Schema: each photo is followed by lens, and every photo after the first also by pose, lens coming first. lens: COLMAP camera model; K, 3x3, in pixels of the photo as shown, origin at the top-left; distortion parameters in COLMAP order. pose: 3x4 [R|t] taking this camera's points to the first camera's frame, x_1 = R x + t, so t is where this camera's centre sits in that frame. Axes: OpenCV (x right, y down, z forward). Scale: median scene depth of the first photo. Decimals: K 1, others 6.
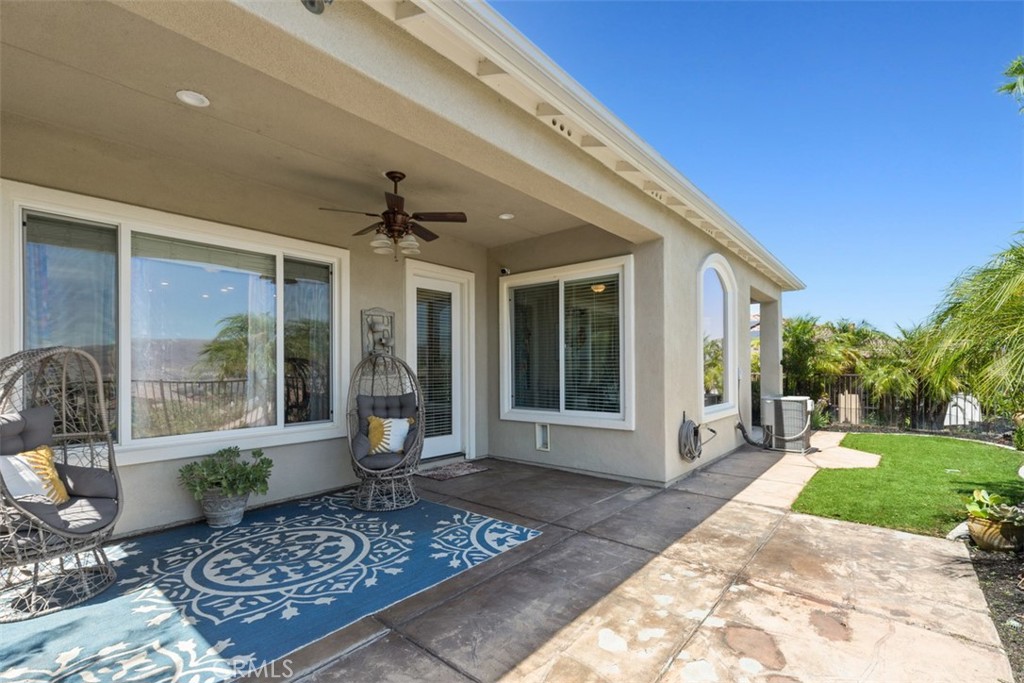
lens RADIAL K [[467.3, 0, 498.2], [0, 467.3, 366.6], [0, 0, 1]] dist [0.003312, -0.000963]
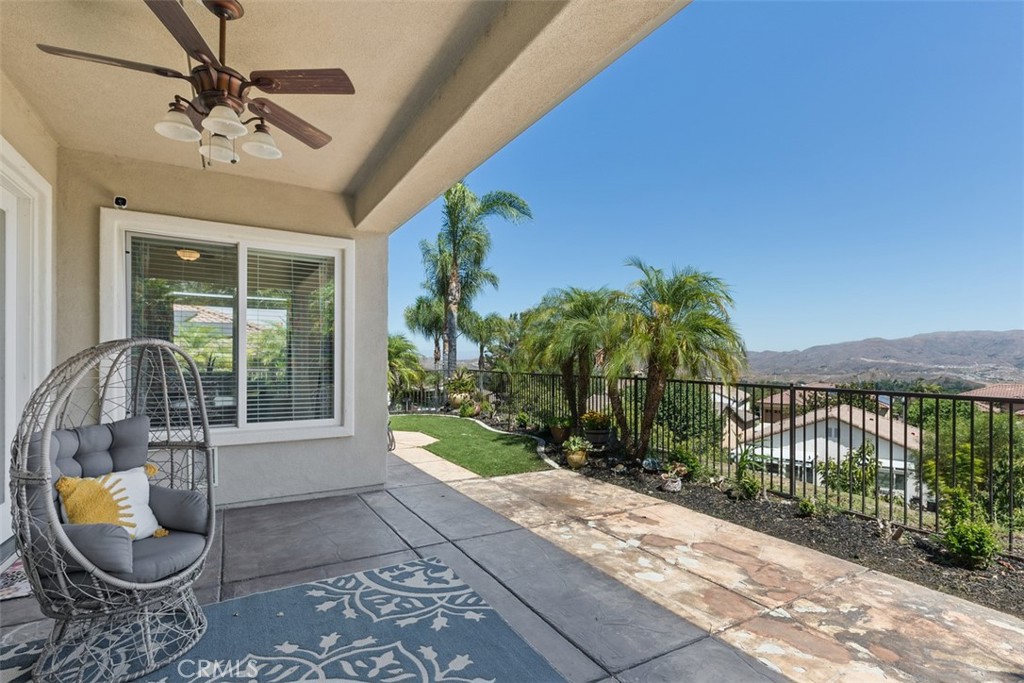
lens RADIAL K [[493.2, 0, 520.3], [0, 493.2, 361.7], [0, 0, 1]] dist [-0.000337, 0.000619]
pose [[0.309967, 0.006250, 0.950727, -0.745679], [-0.008050, 0.999960, -0.003949, -0.006023], [-0.950713, -0.006429, 0.310005, 0.576390]]
